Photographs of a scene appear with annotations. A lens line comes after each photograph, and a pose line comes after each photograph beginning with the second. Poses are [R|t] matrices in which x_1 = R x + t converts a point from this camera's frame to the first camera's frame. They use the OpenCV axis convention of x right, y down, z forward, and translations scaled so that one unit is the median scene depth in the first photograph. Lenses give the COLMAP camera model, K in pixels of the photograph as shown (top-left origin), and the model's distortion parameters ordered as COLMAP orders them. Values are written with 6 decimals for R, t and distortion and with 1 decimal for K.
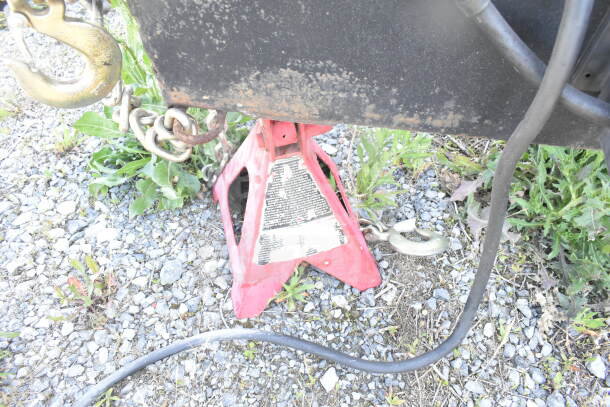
lens RADIAL K [[468.4, 0, 305.0], [0, 468.4, 203.5], [0, 0, 1]] dist [0.003559, 0.002630]
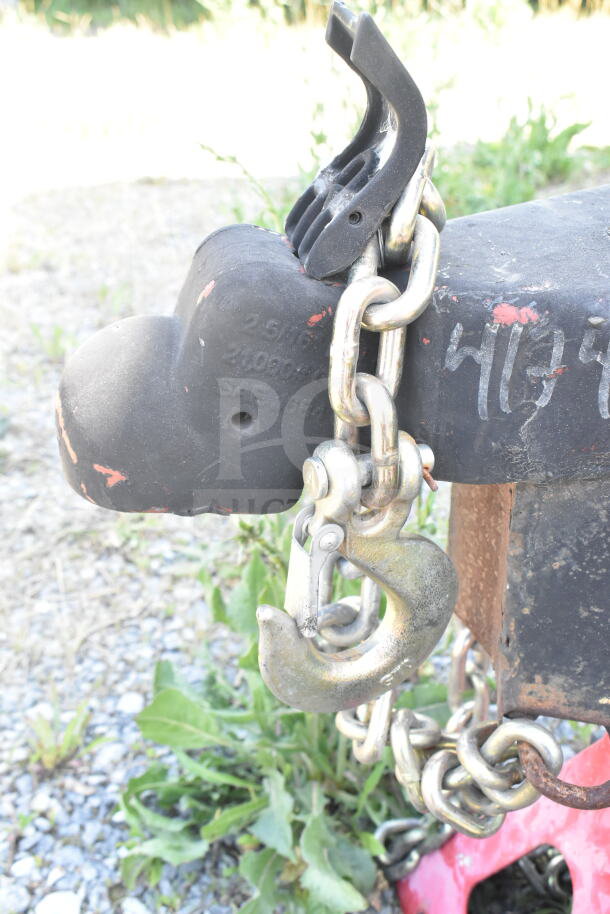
lens RADIAL K [[1022.5, 0, 305.0], [0, 1022.5, 457.0], [0, 0, 1]] dist [0.000513, 0.005031]
pose [[0.997240, 0.041949, -0.061252, -0.449370], [-0.062447, 0.920165, -0.386520, -0.044449], [0.040148, 0.389278, 0.920245, -0.004324]]
